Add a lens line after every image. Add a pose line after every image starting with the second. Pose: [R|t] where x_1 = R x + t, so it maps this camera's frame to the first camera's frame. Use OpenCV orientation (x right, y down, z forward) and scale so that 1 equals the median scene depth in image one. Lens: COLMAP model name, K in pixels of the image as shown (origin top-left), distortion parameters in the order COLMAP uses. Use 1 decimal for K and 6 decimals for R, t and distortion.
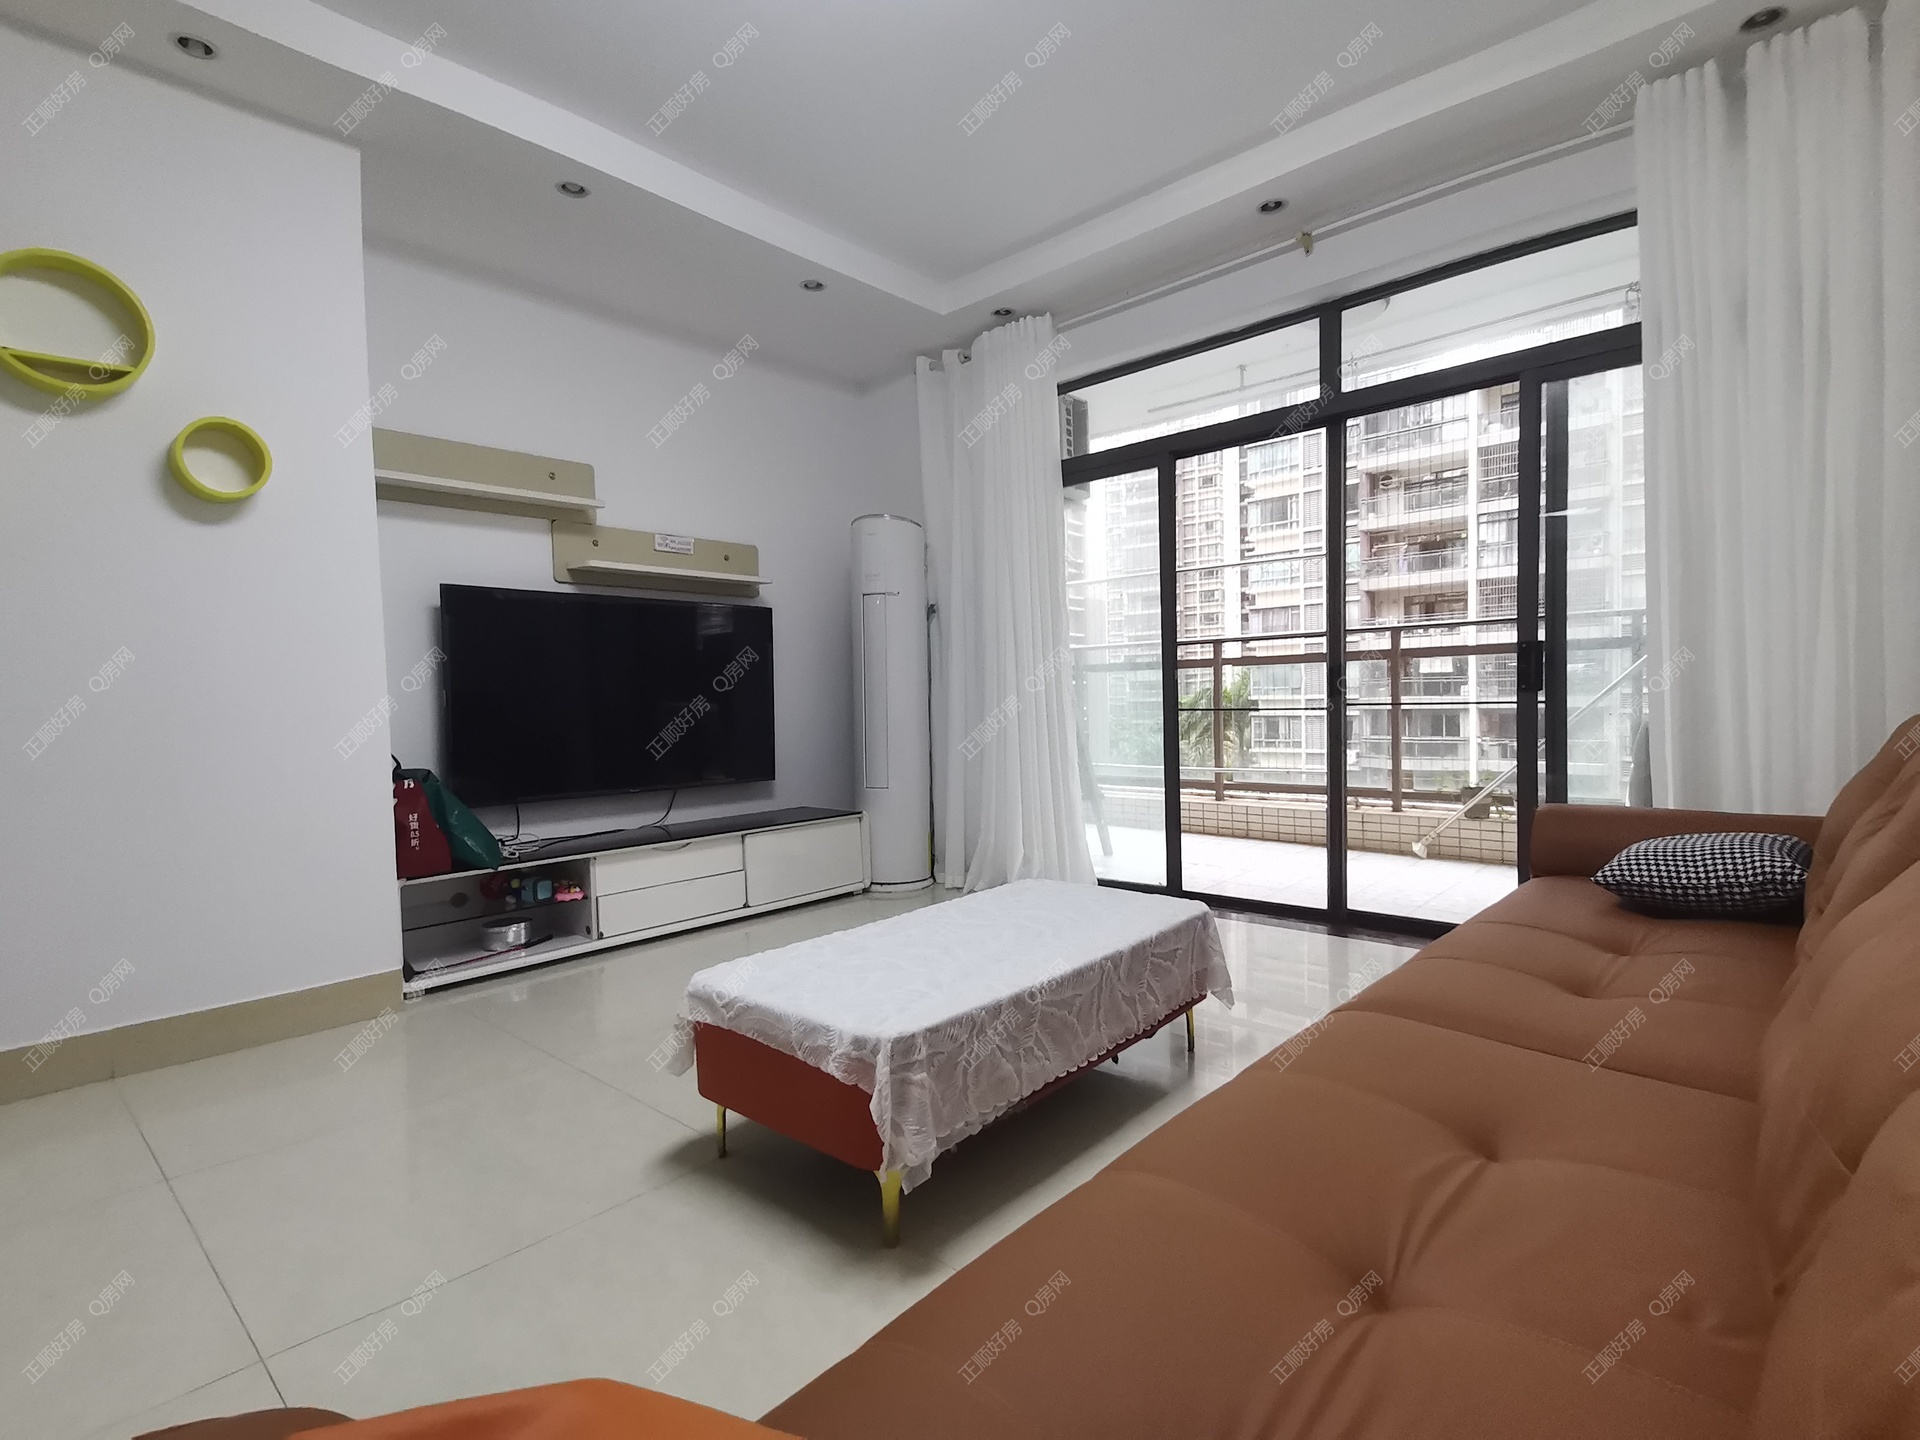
lens RADIAL K [[945.8, 0, 959.7], [0, 945.8, 721.6], [0, 0, 1]] dist [0.011940, -0.001228]
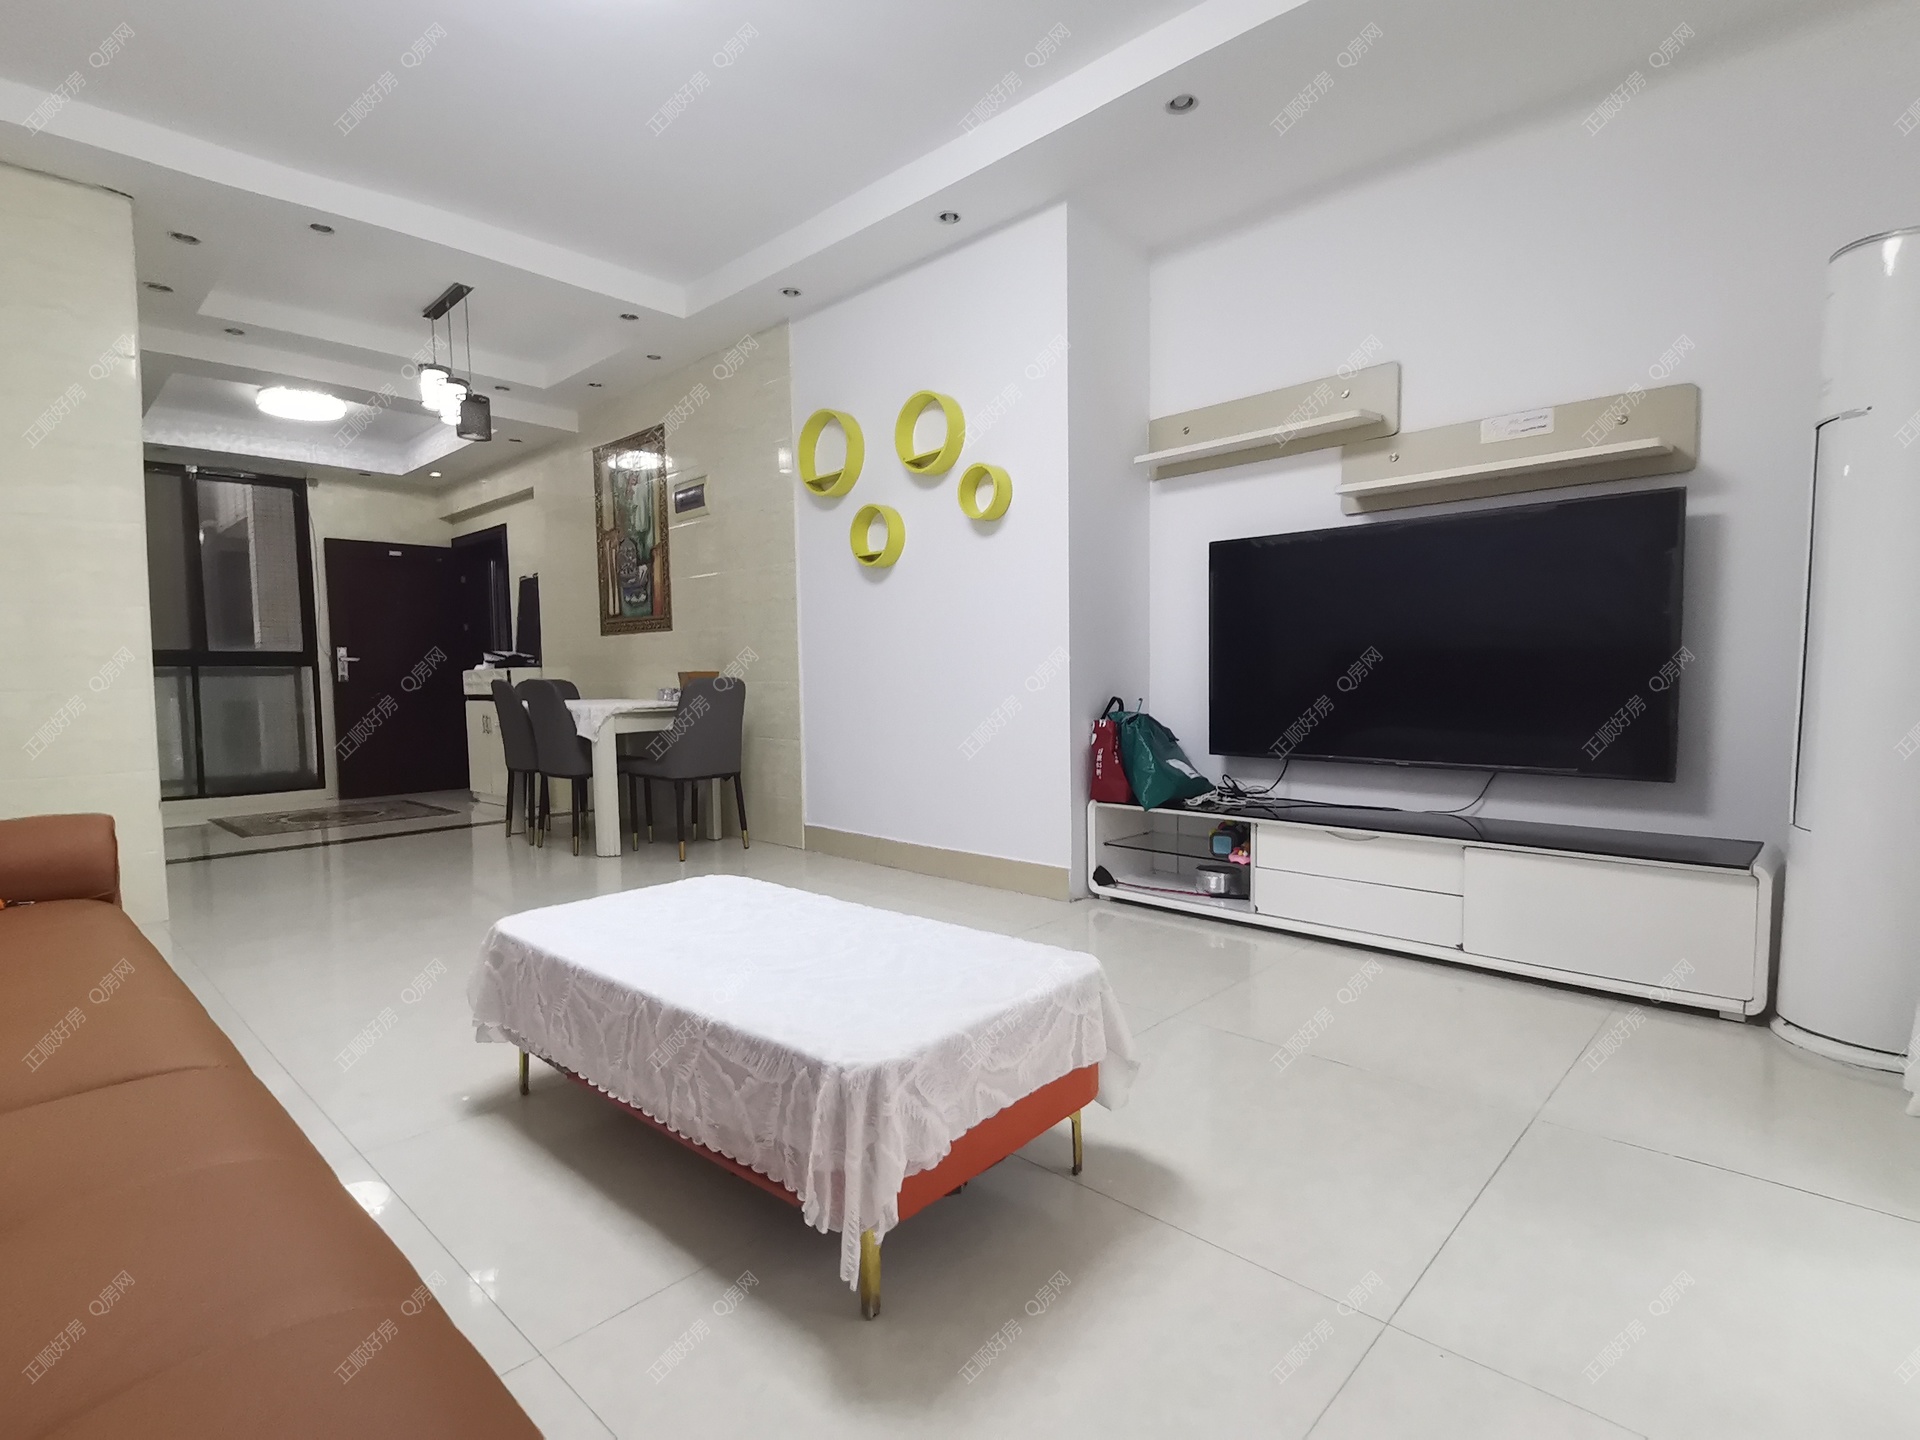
lens RADIAL K [[945.8, 0, 960.1], [0, 945.8, 724.9], [0, 0, 1]] dist [0.011940, -0.001228]
pose [[-0.022133, 0.082464, -0.996348, 0.525326], [-0.012168, 0.996496, 0.082747, -0.023801], [0.999681, 0.013955, -0.021052, 0.734720]]
